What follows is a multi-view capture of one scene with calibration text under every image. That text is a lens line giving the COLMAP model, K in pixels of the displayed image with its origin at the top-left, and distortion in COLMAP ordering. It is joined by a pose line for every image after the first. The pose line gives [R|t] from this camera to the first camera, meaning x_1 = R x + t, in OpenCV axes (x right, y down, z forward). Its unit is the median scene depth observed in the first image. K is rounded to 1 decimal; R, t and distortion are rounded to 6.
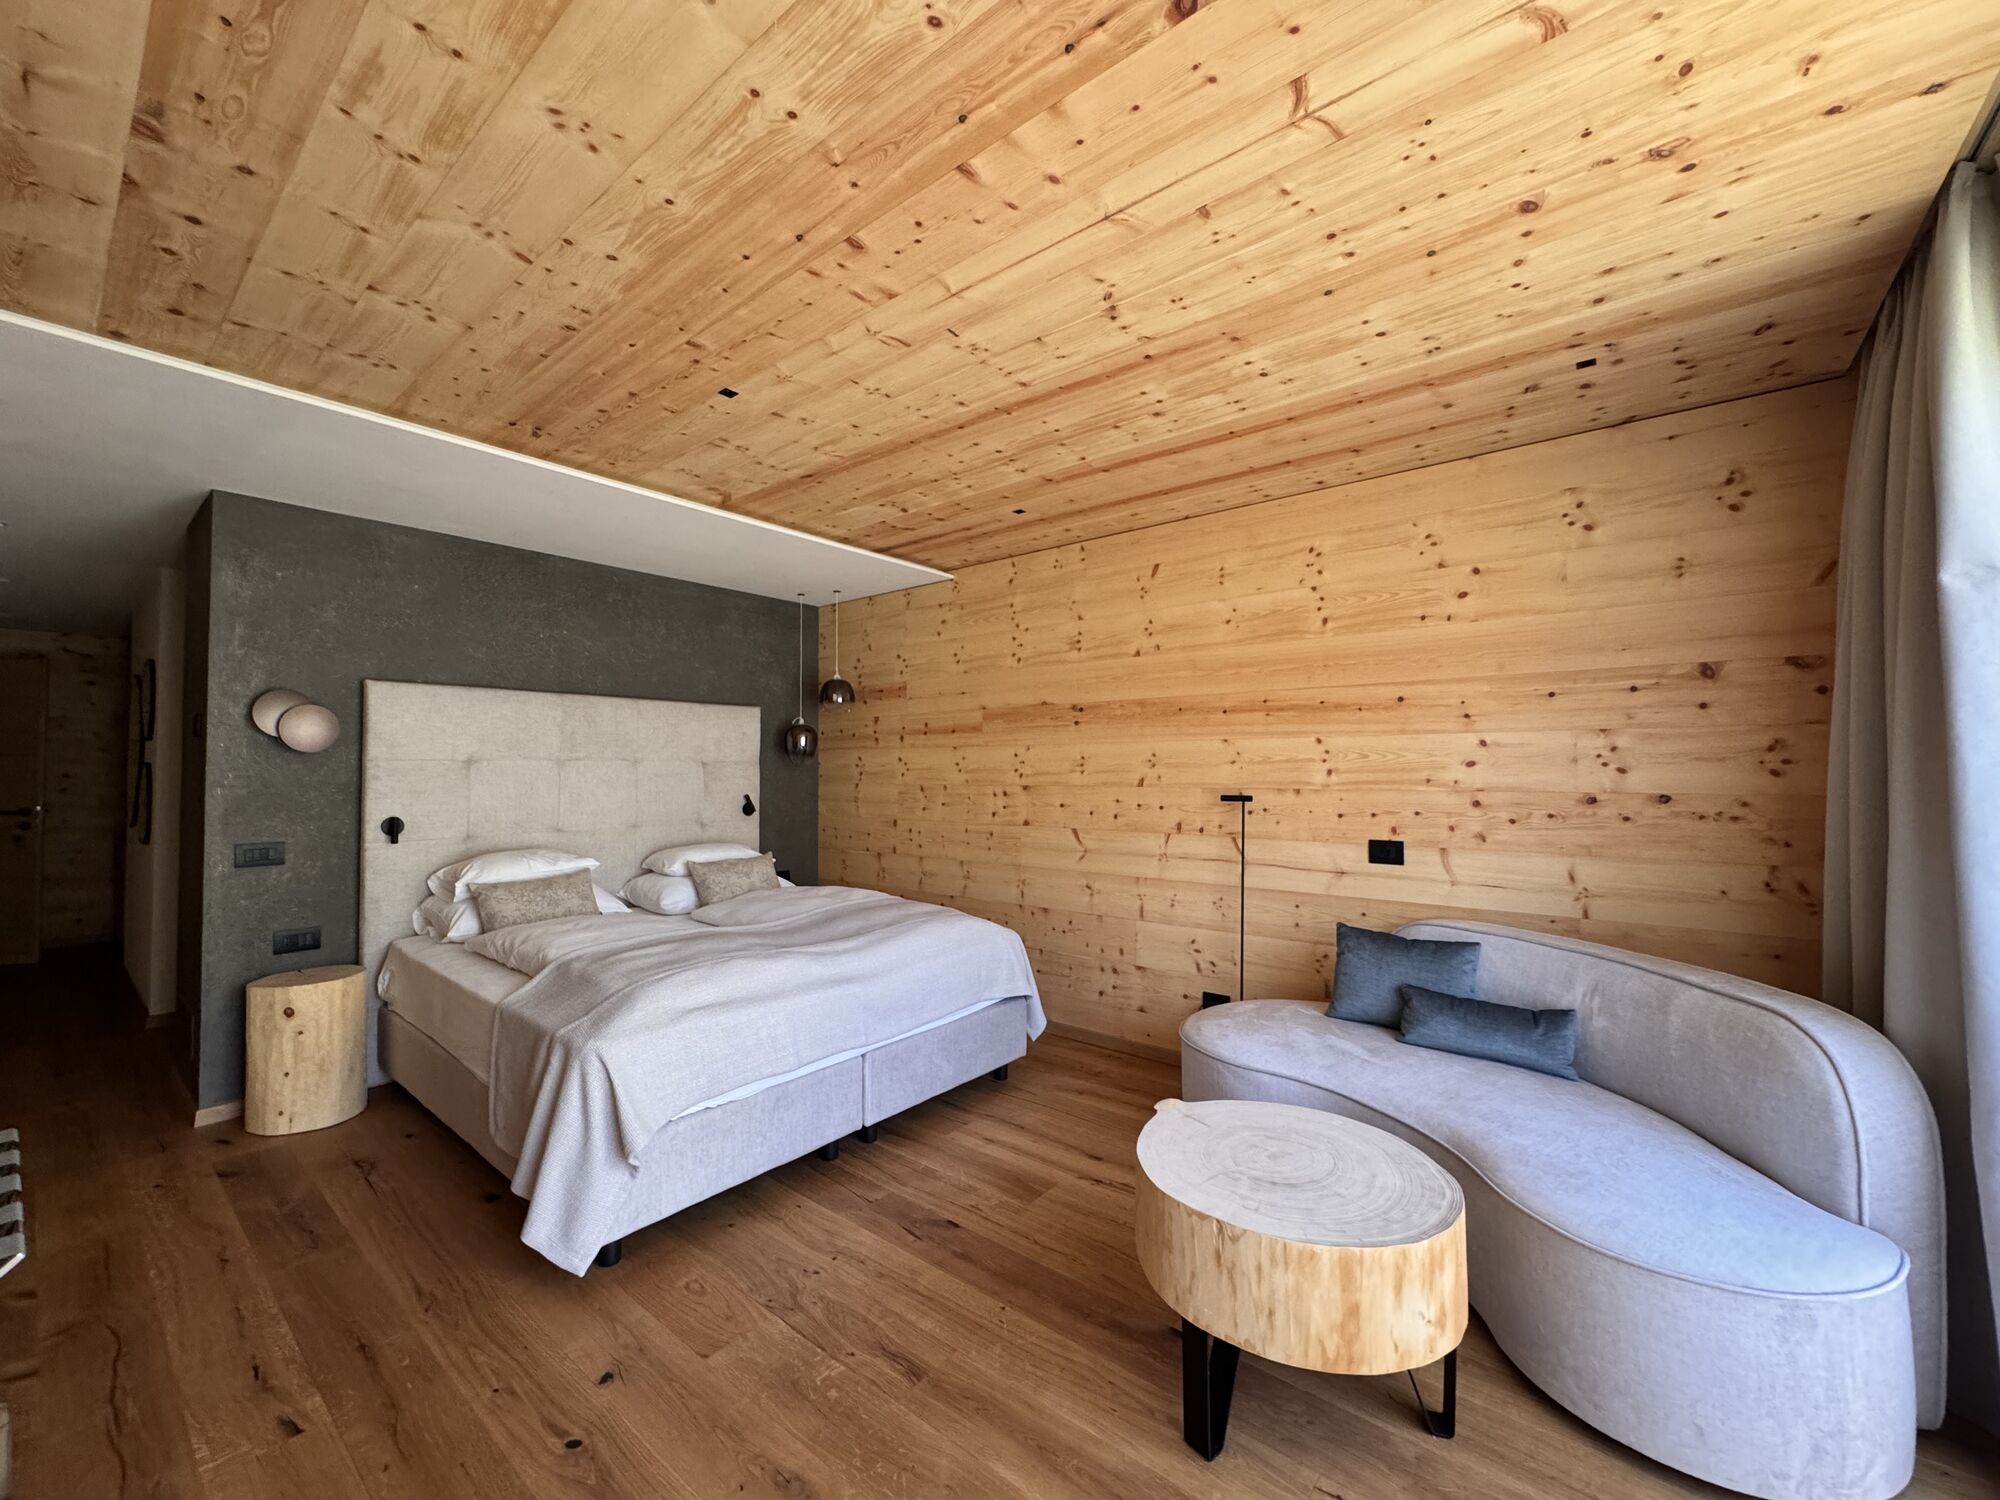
lens RADIAL K [[796.4, 0, 996.8], [0, 796.4, 749.0], [0, 0, 1]] dist [-0.006098, -0.000058]
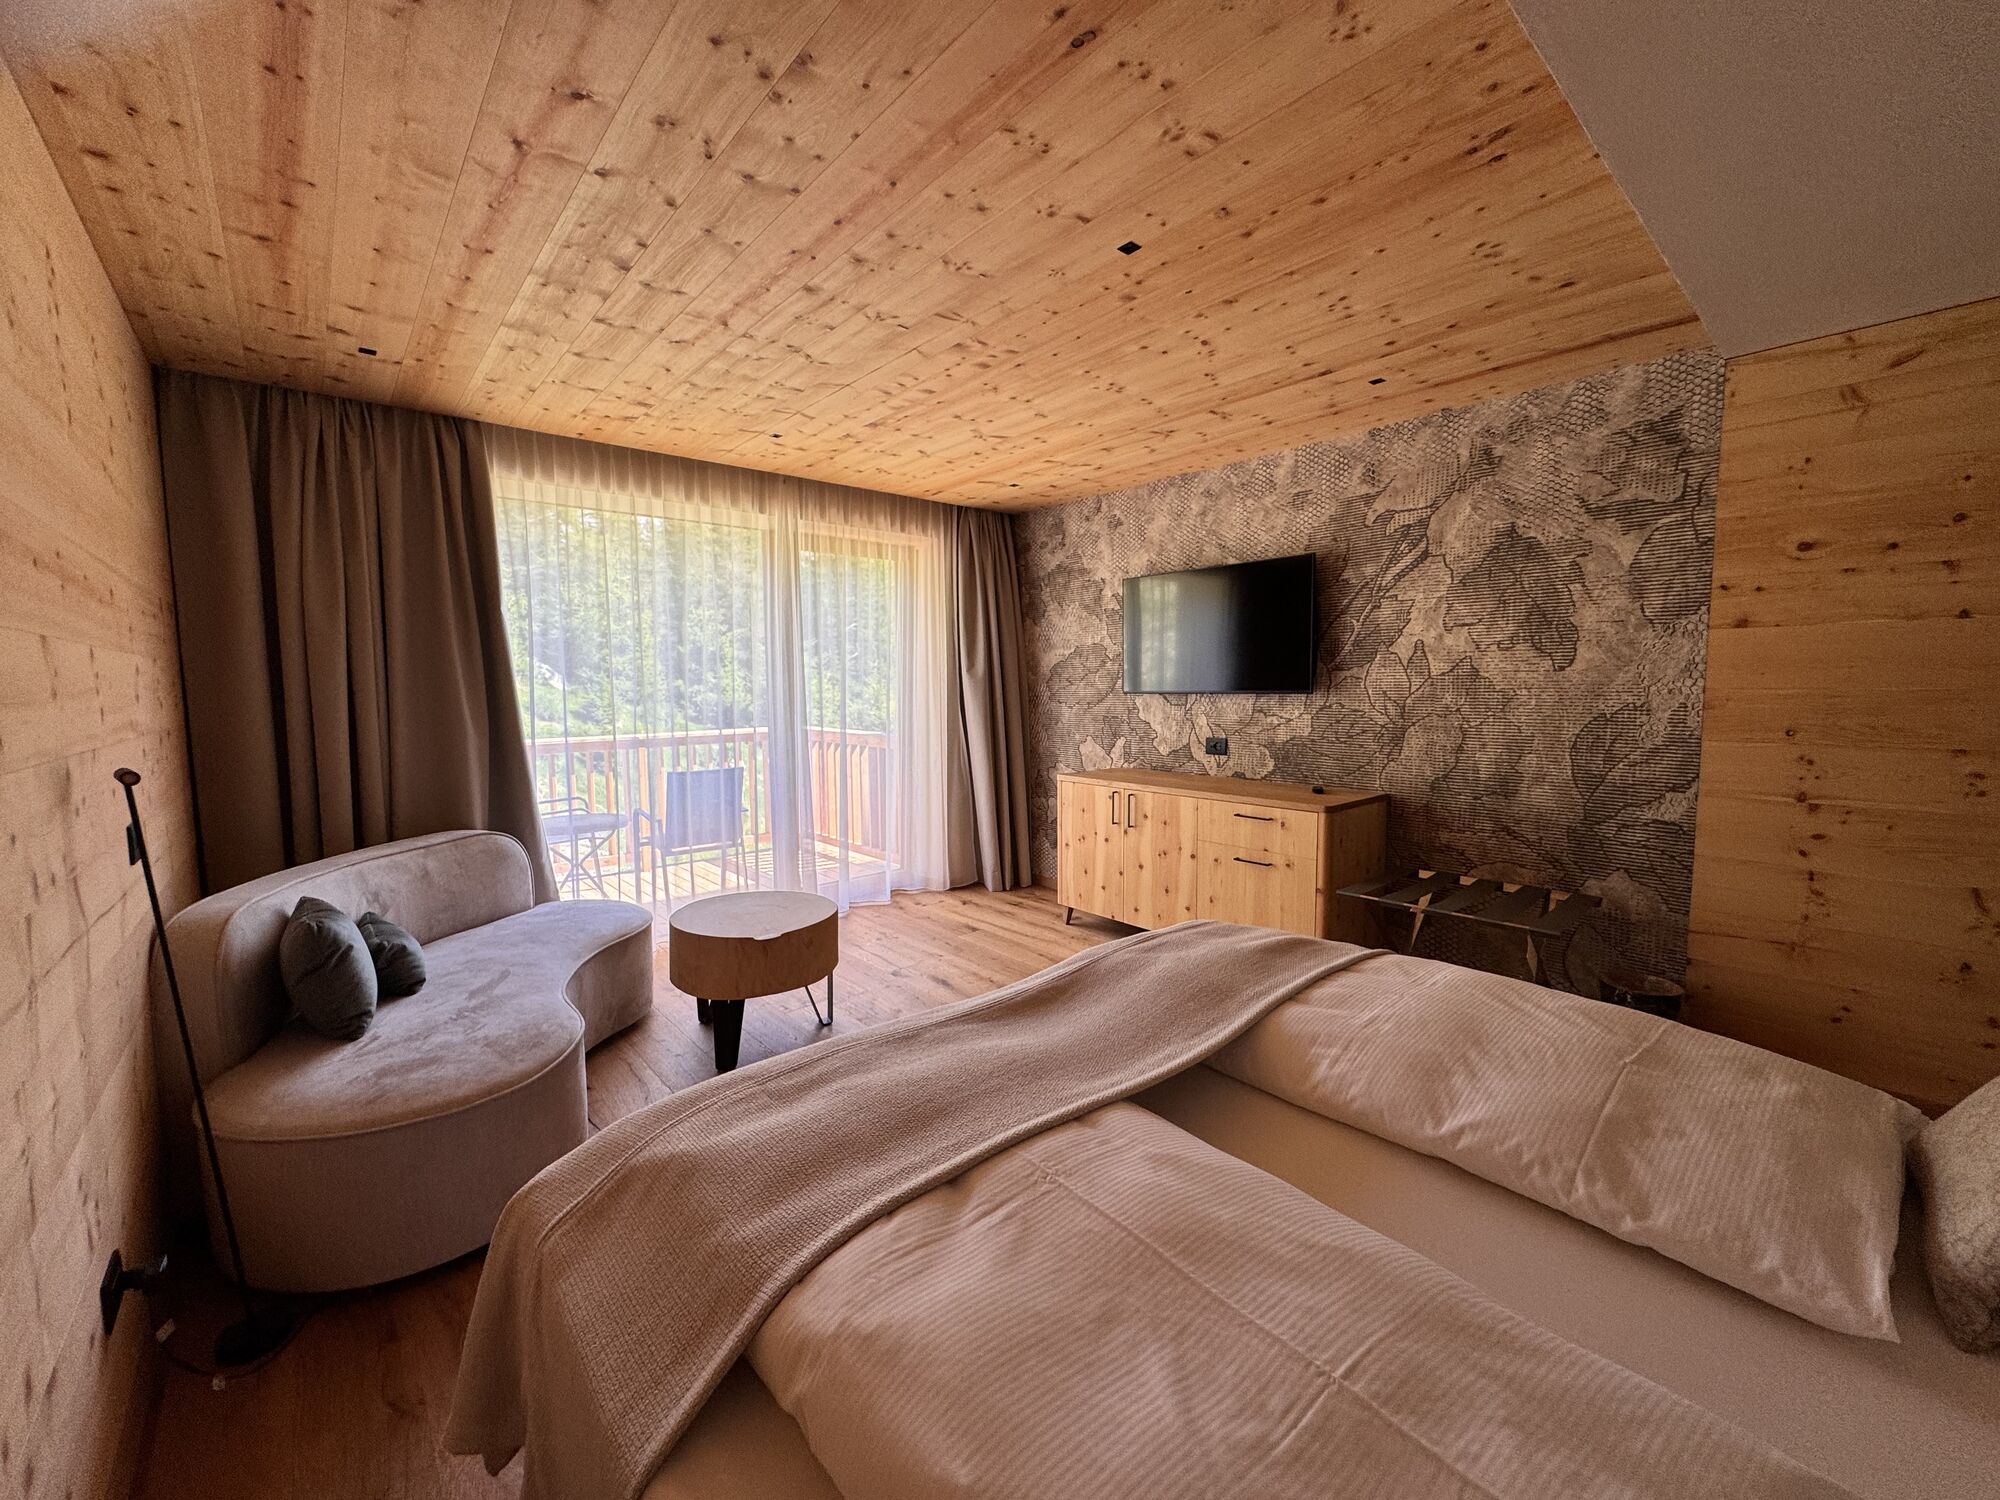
lens RADIAL K [[796.4, 0, 996.8], [0, 796.4, 749.0], [0, 0, 1]] dist [-0.006098, -0.000058]
pose [[-0.985889, -0.002400, 0.167385, -0.255091], [0.007157, 0.998379, 0.056468, 0.027352], [-0.167249, 0.056869, -0.984273, 1.411339]]
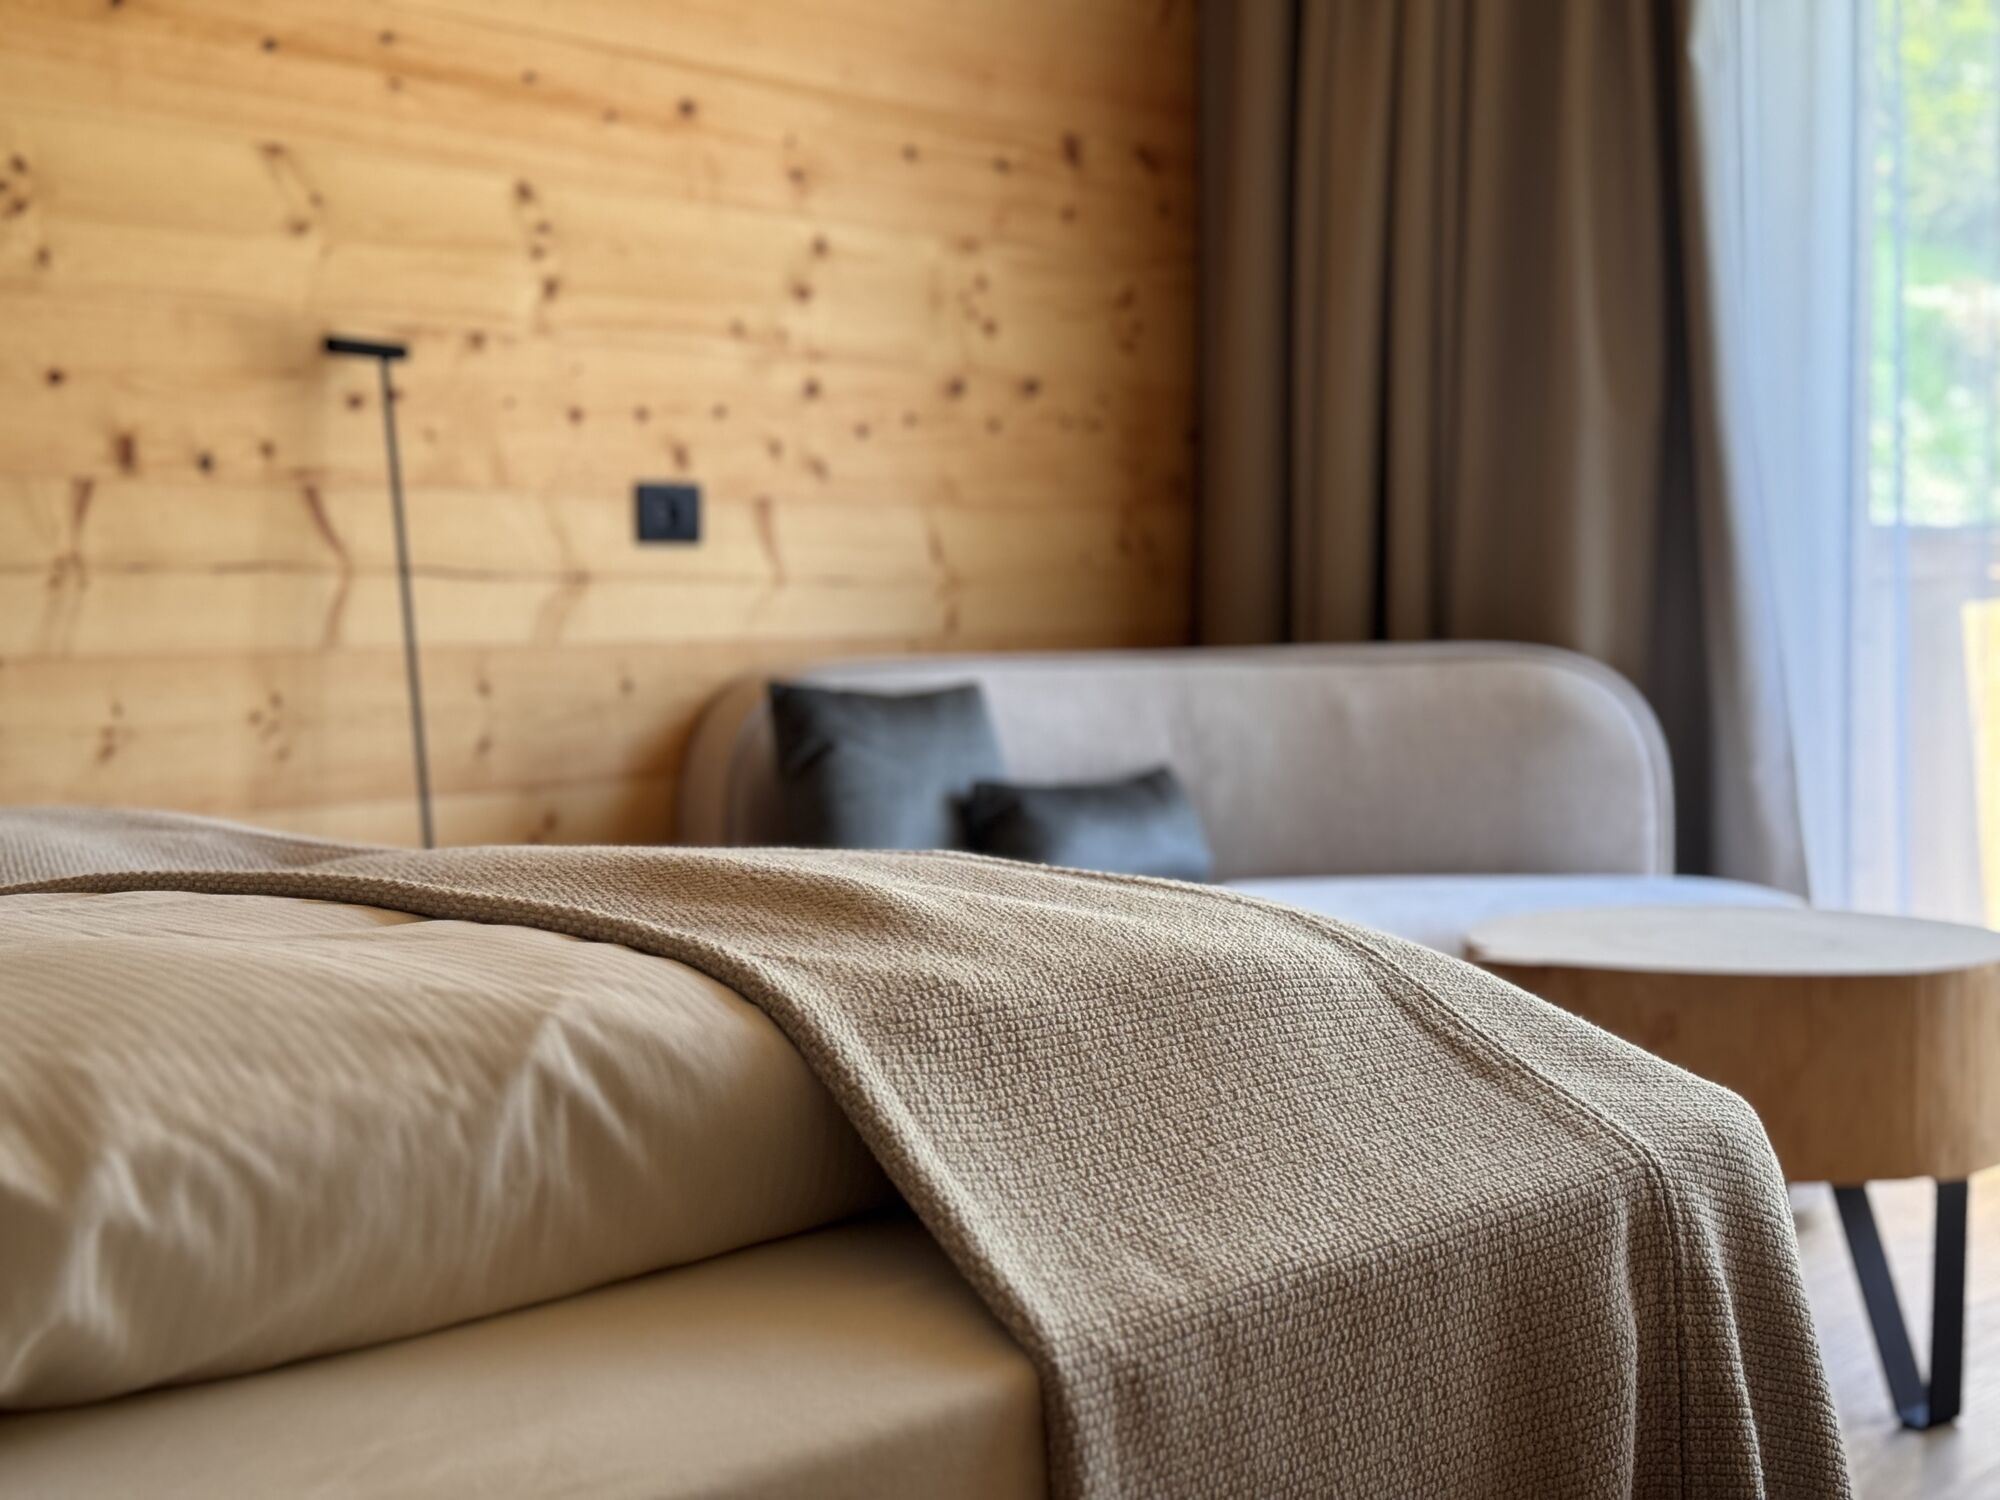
lens RADIAL K [[2781.8, 0, 1000.0], [0, 2781.8, 750.0], [0, 0, 1]] dist [0.199843, -0.342608]
pose [[0.026016, -0.054447, 0.998178, -0.796400], [-0.013132, 0.998411, 0.054802, 0.158893], [-0.999575, -0.014533, 0.025259, 0.766728]]
